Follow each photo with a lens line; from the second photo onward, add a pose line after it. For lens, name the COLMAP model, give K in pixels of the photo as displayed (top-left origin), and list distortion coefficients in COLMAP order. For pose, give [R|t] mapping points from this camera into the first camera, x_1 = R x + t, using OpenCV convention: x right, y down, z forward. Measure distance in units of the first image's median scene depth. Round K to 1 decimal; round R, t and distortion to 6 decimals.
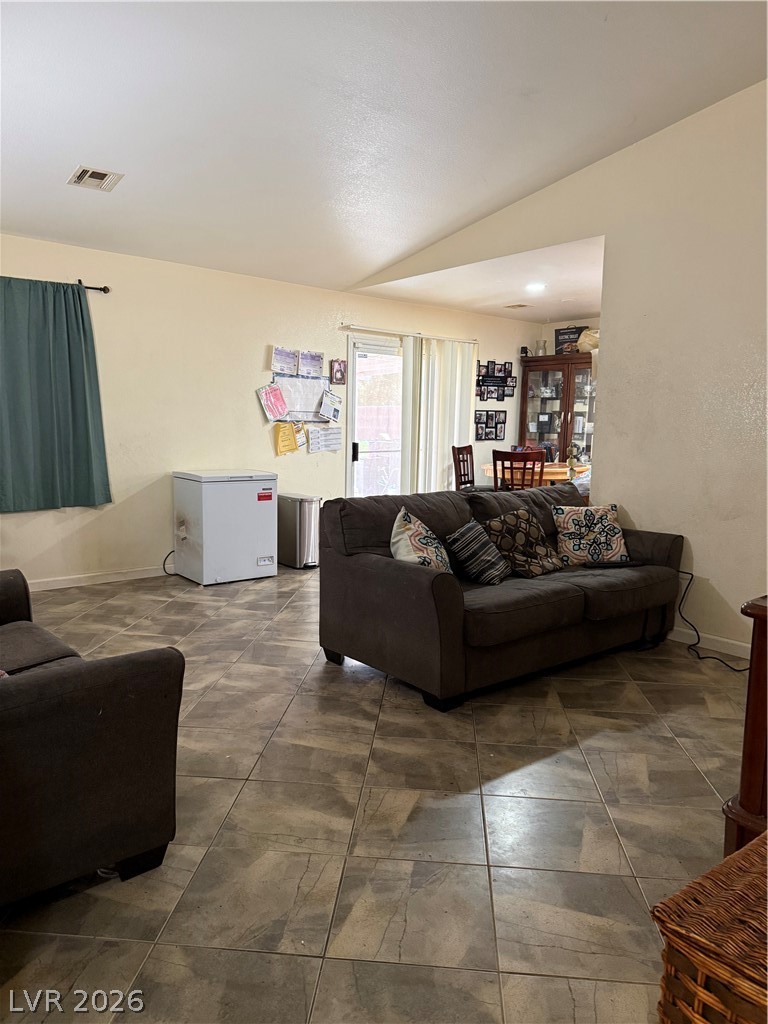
lens RADIAL K [[704.6, 0, 381.7], [0, 704.6, 509.3], [0, 0, 1]] dist [0.046070, -0.047297]
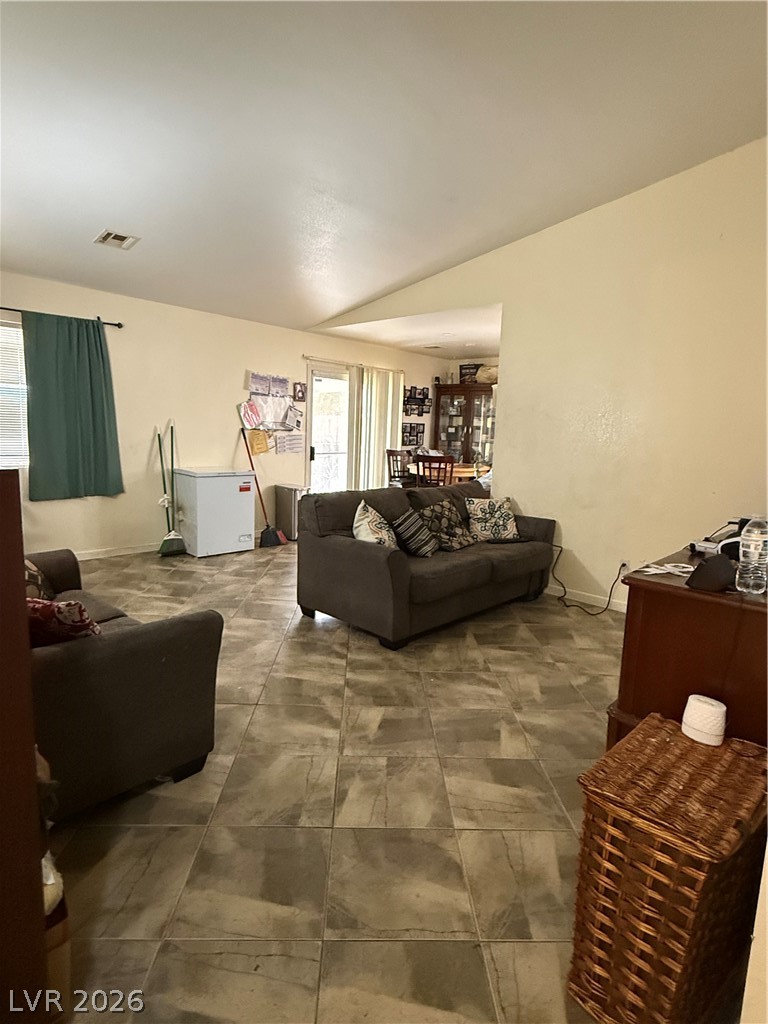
lens RADIAL K [[538.8, 0, 385.2], [0, 538.8, 502.6], [0, 0, 1]] dist [0.004545, 0.003960]
pose [[0.993051, 0.003214, 0.117641, -0.038319], [-0.005073, 0.999867, 0.015509, -0.012081], [-0.117576, -0.015998, 0.992935, -0.024155]]
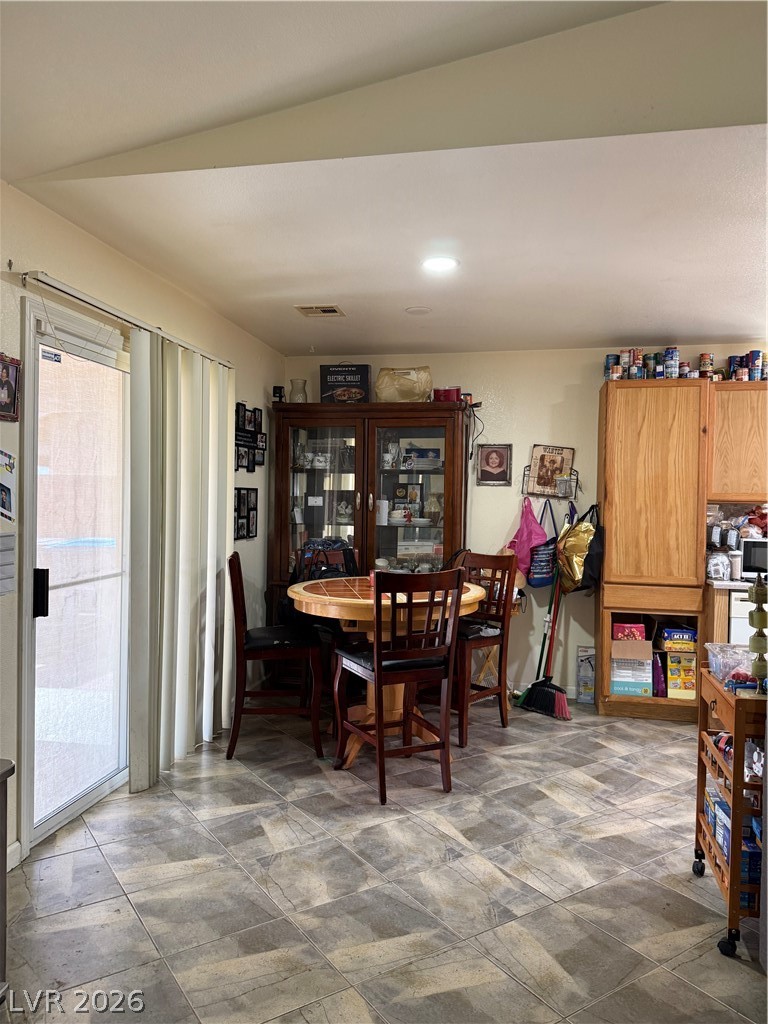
lens RADIAL K [[704.6, 0, 383.1], [0, 704.6, 514.9], [0, 0, 1]] dist [0.046070, -0.047297]
pose [[0.776566, -0.013756, 0.629885, -0.261882], [0.071501, 0.995227, -0.066417, -0.157638], [-0.625965, 0.096615, 0.773843, 1.064209]]
